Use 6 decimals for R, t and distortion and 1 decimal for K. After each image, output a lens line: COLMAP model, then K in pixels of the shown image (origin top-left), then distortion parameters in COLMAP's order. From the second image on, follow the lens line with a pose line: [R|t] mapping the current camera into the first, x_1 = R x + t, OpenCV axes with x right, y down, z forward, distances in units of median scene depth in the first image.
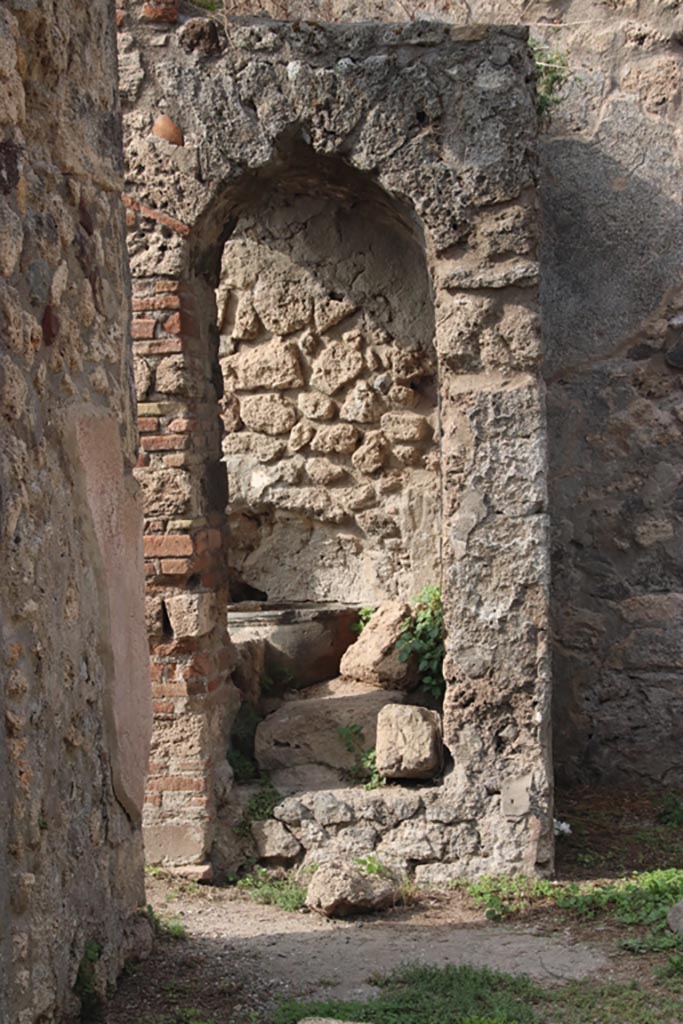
lens RADIAL K [[2407.2, 0, 341.5], [0, 2407.2, 512.0], [0, 0, 1]] dist [0.665378, 0.406361]
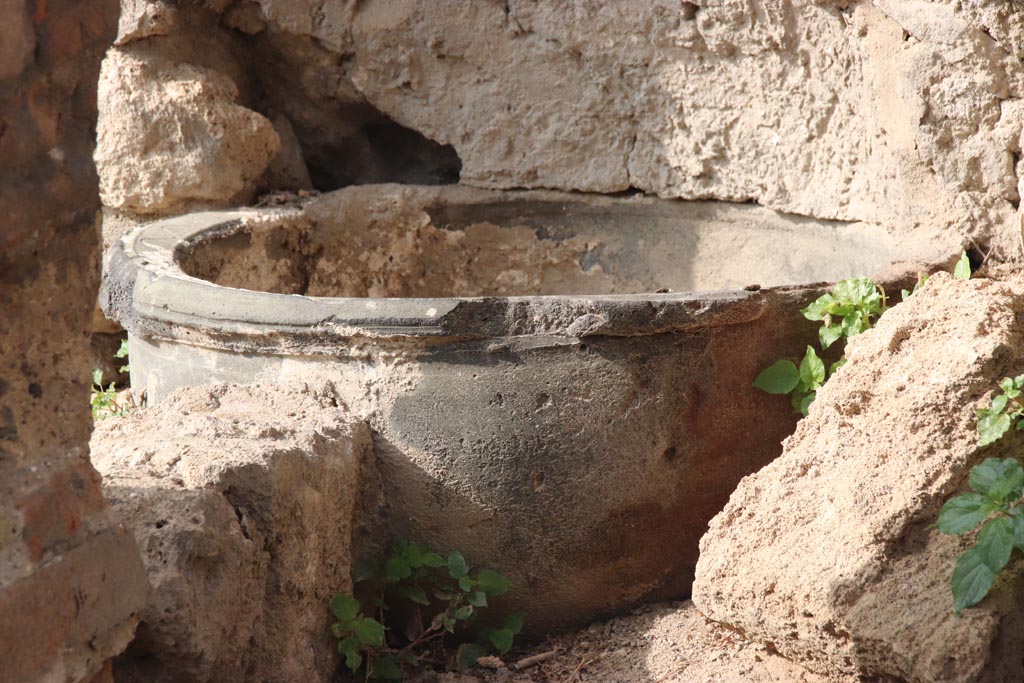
lens RADIAL K [[6064.0, 0, 512.0], [0, 6064.0, 341.5], [0, 0, 1]] dist [2.805736, 4.201538]
pose [[0.992717, 0.041020, -0.113271, 0.043807], [-0.024501, 0.989339, 0.143552, -0.034291], [0.117952, -0.139731, 0.983139, 0.457487]]
